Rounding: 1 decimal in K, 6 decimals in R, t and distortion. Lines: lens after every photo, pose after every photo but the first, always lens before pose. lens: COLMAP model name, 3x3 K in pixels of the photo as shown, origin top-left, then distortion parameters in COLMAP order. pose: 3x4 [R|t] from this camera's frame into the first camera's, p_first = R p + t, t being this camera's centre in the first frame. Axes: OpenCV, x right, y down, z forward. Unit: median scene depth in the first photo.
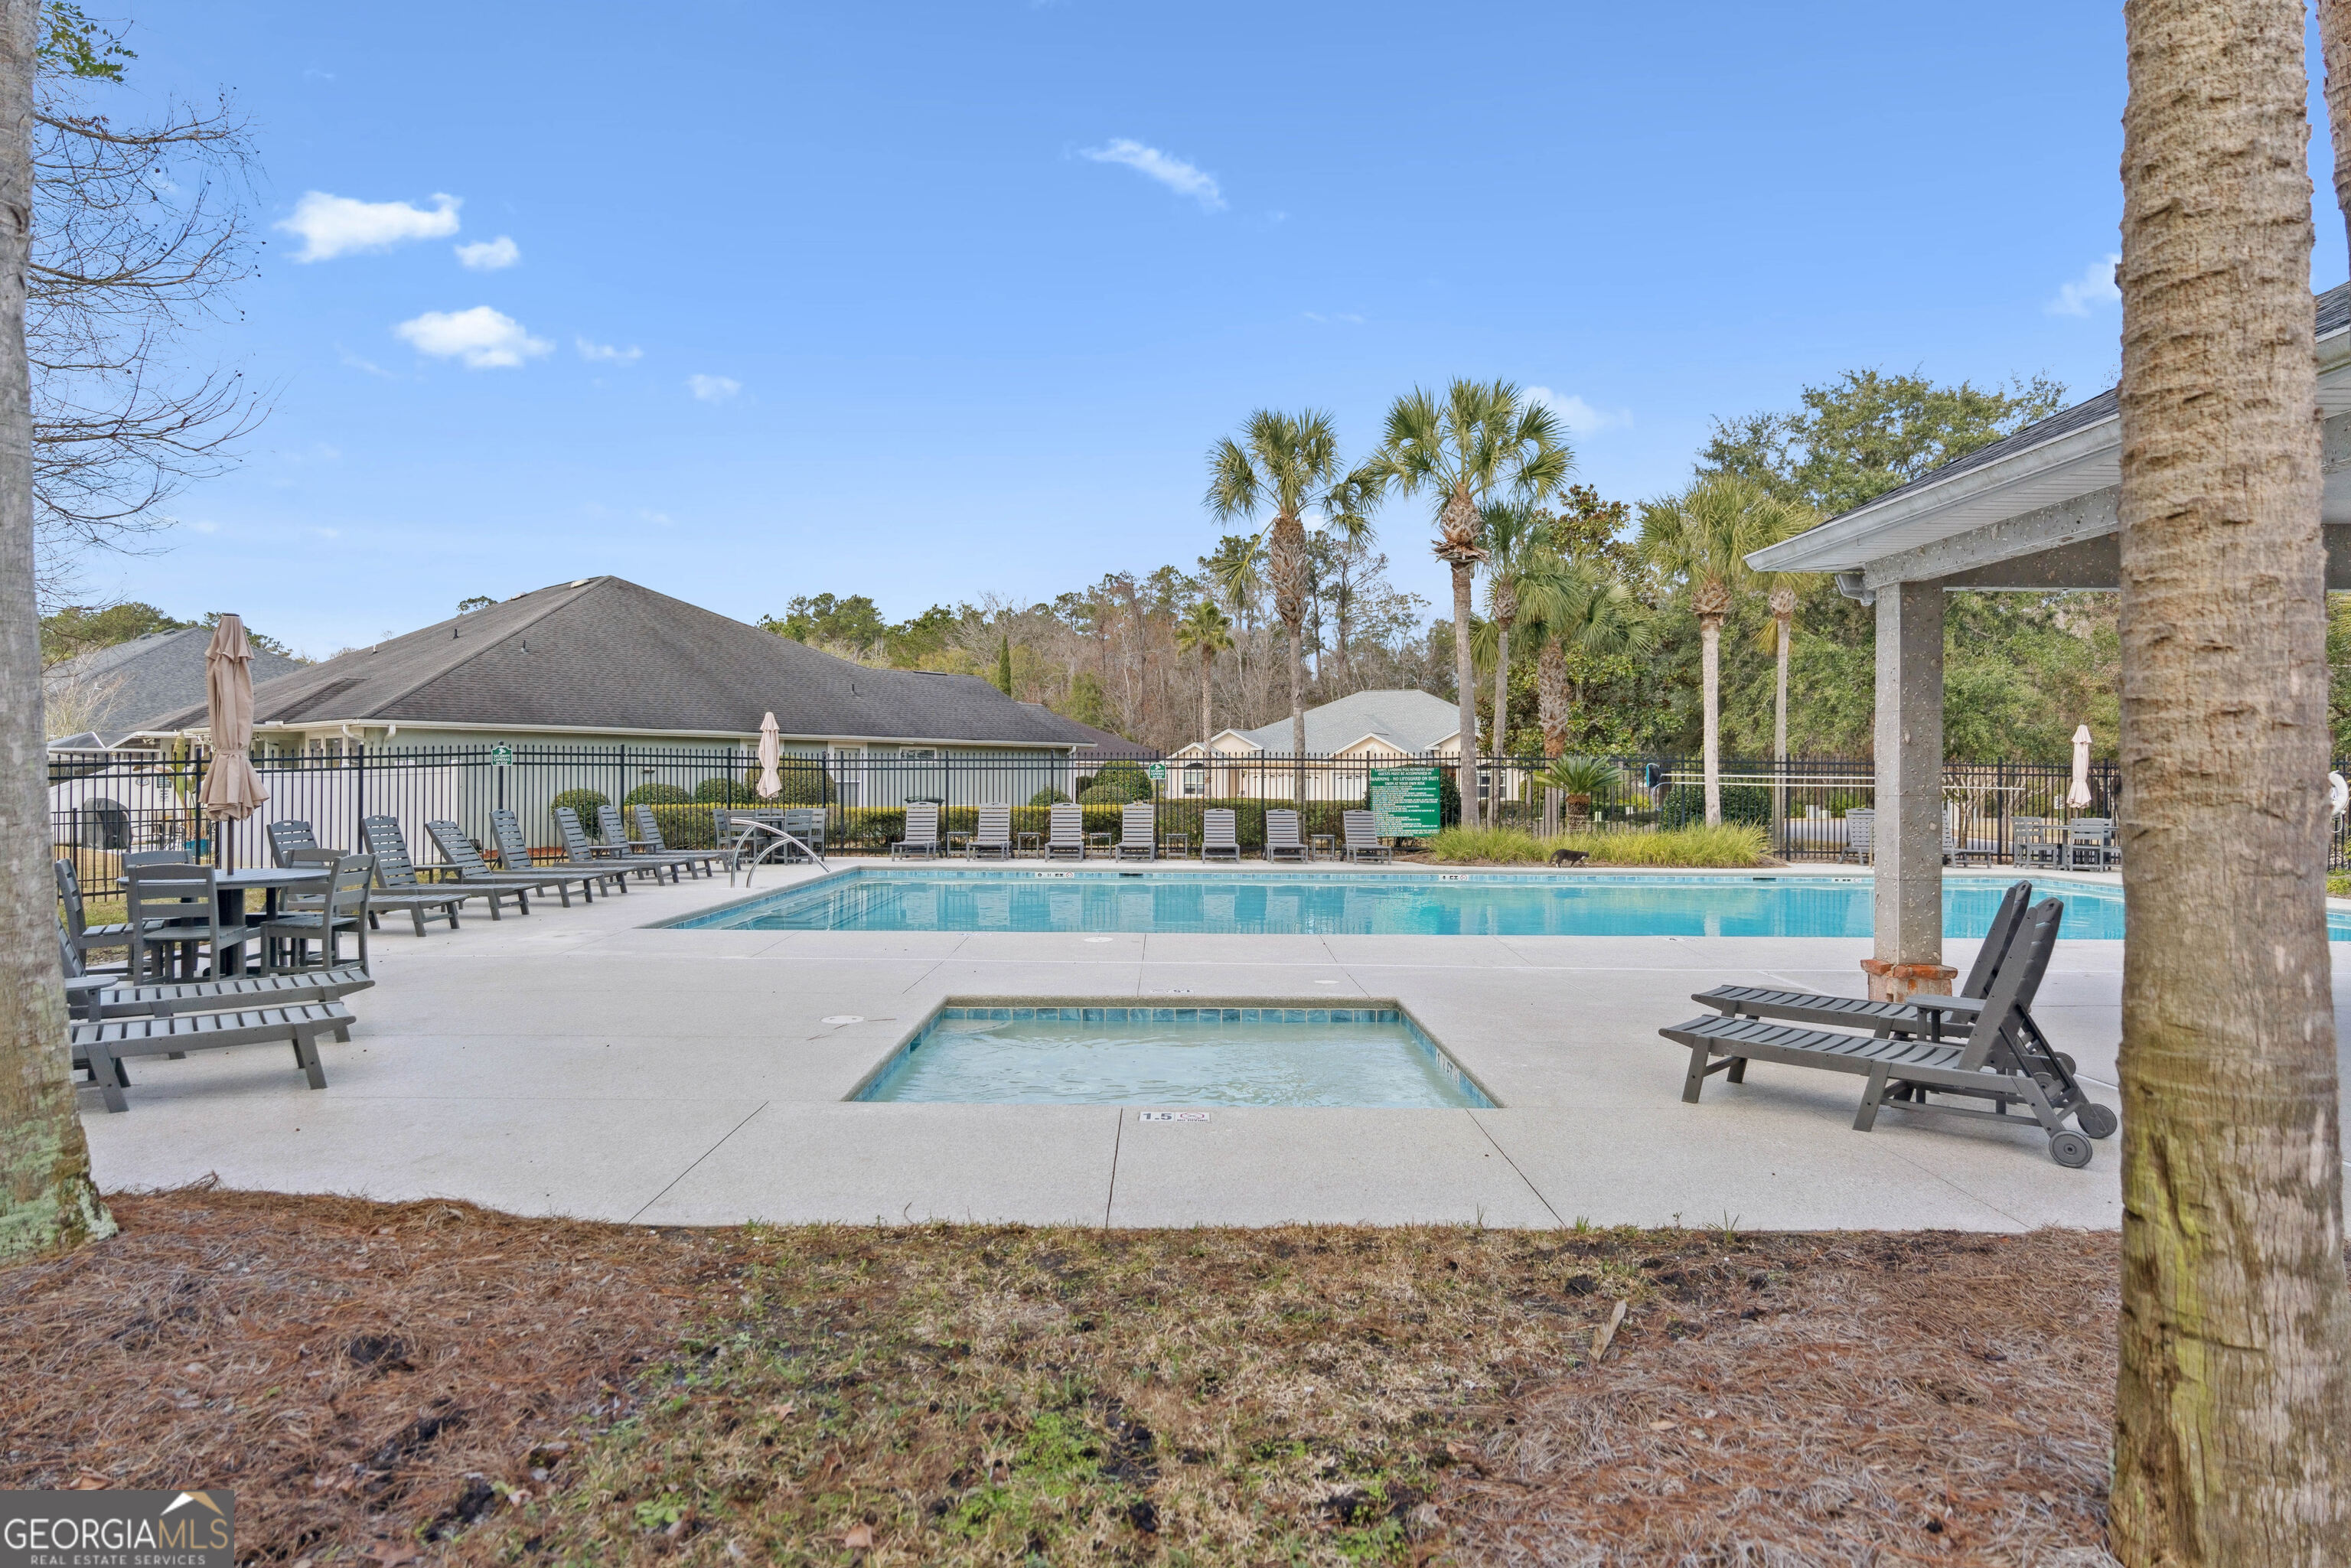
lens RADIAL K [[1407.2, 0, 1181.3], [0, 1407.2, 783.7], [0, 0, 1]] dist [0.001980, 0.000055]
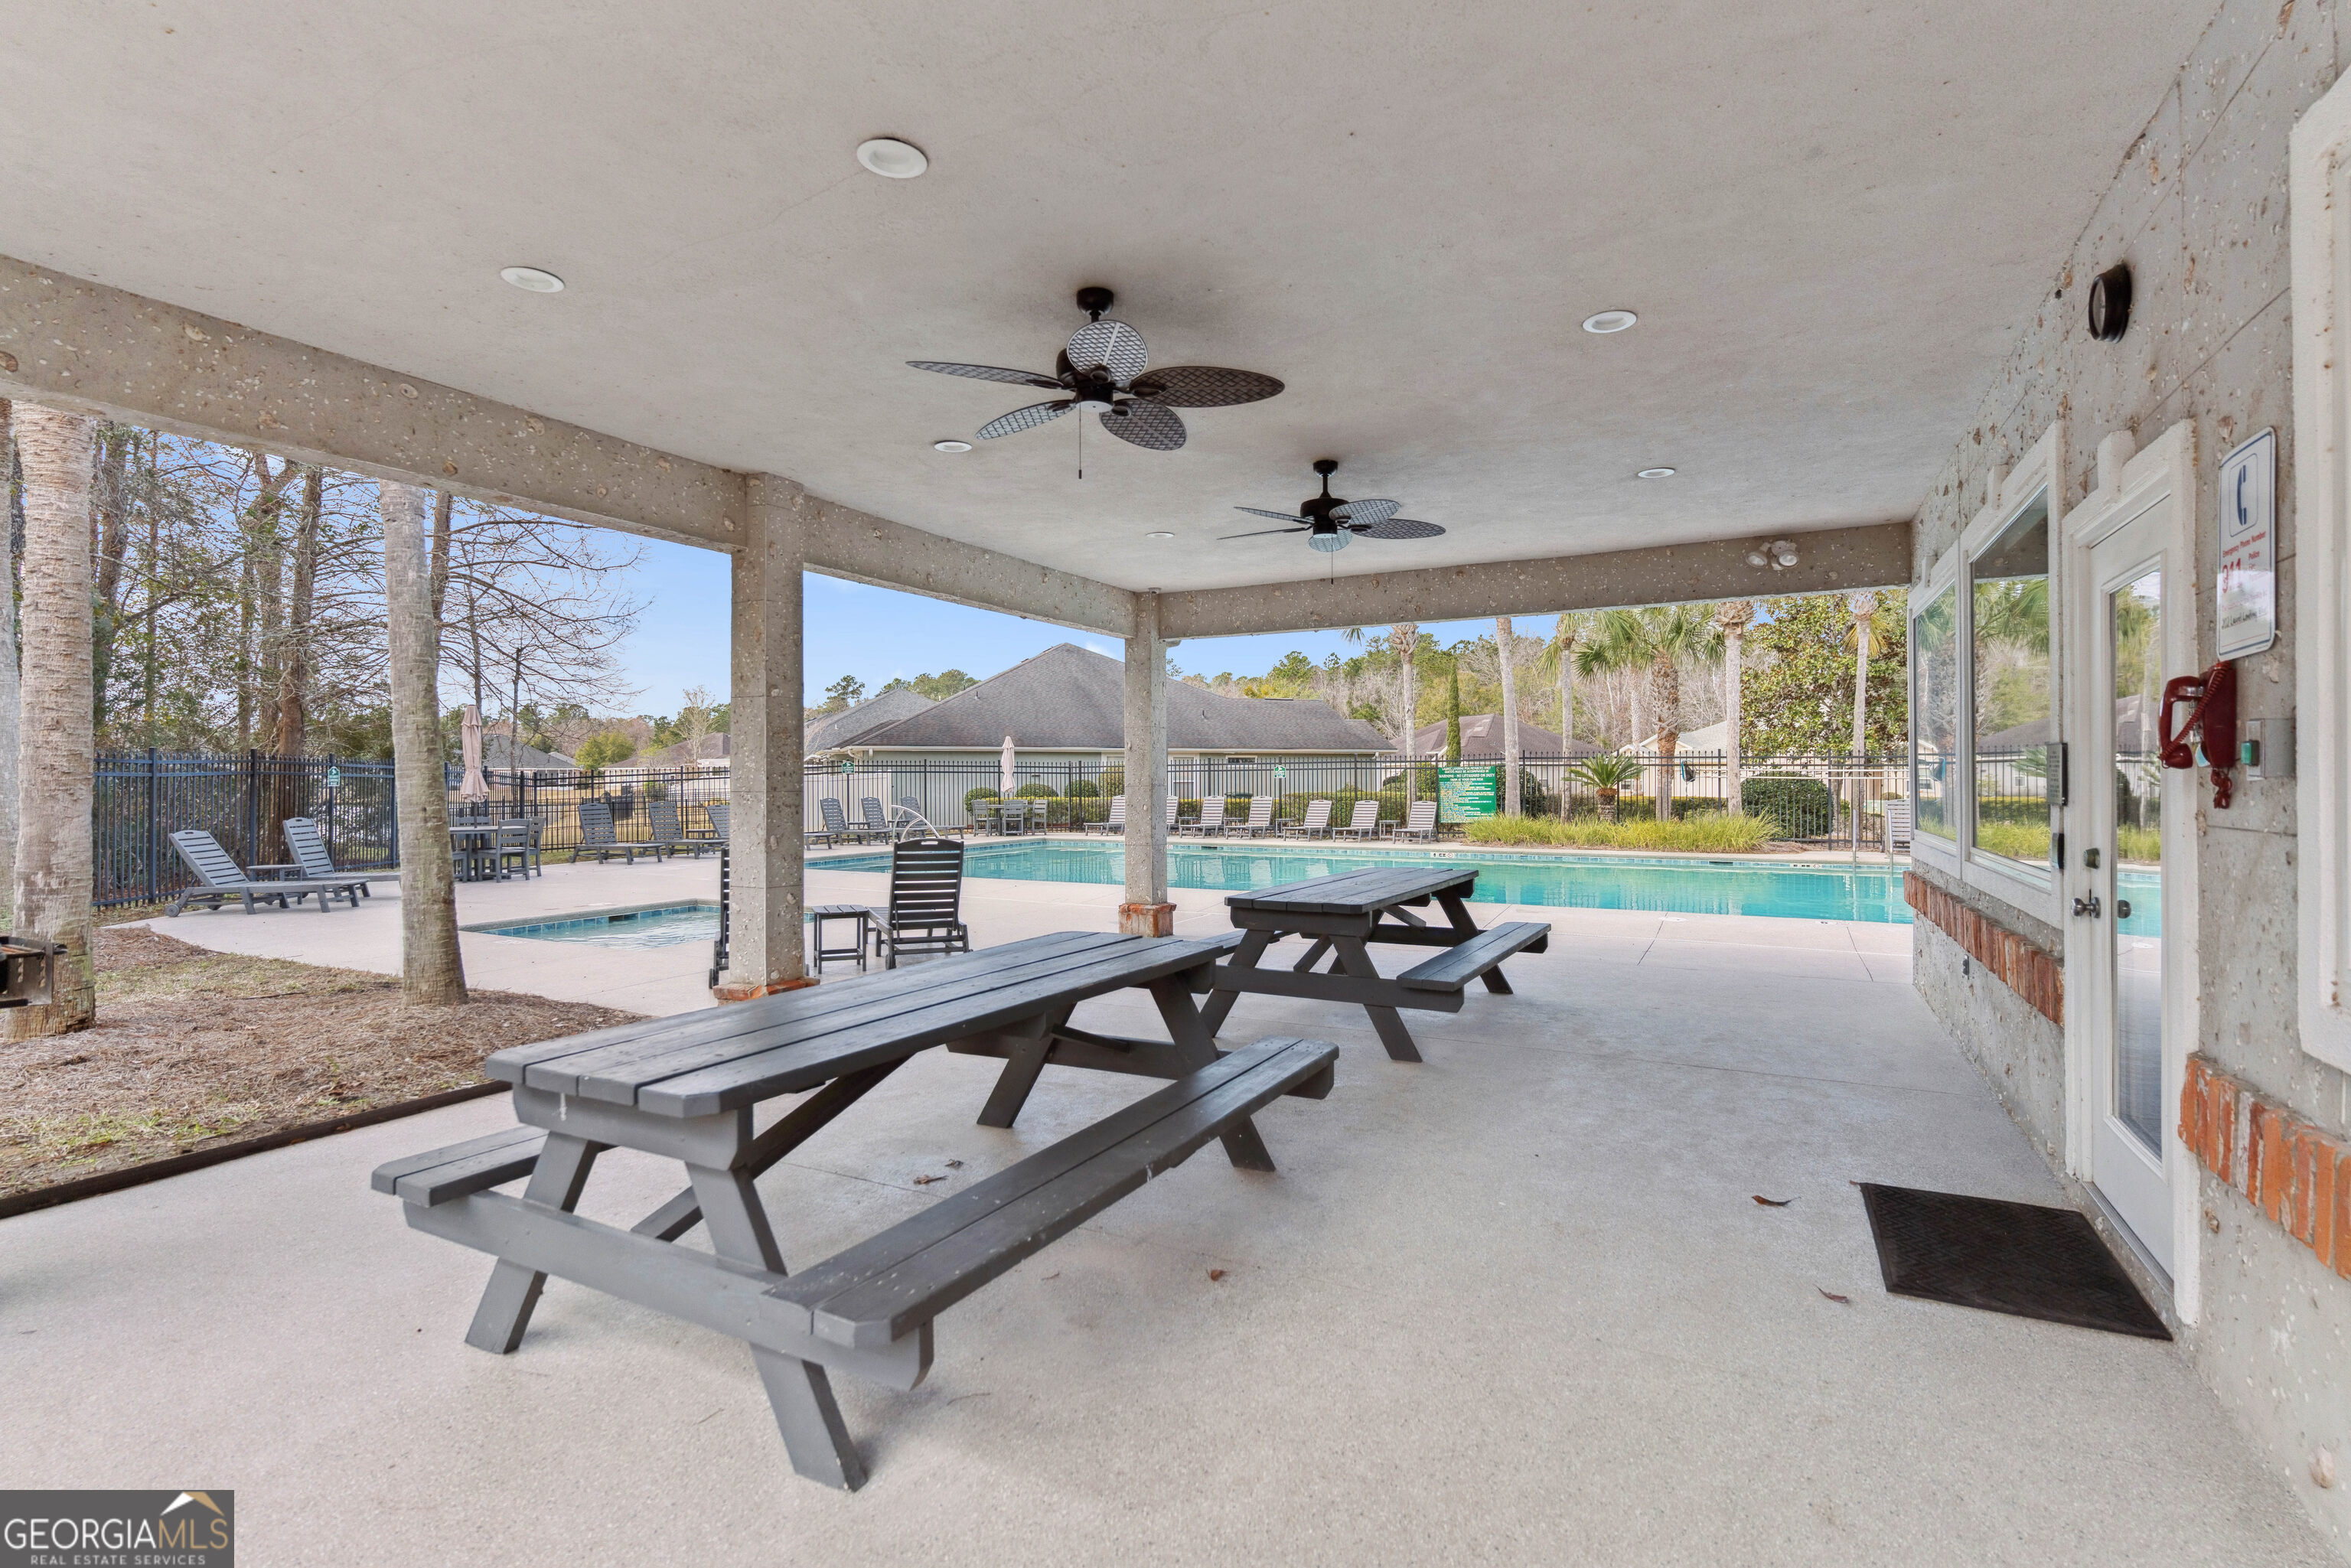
lens RADIAL K [[1118.6, 0, 1171.7], [0, 1118.6, 781.7], [0, 0, 1]] dist [0.001933, -0.000040]
pose [[0.873852, -0.007739, -0.486130, 0.393065], [0.006802, 0.999970, -0.003693, 0.004495], [0.486144, -0.000080, 0.873879, 0.029010]]
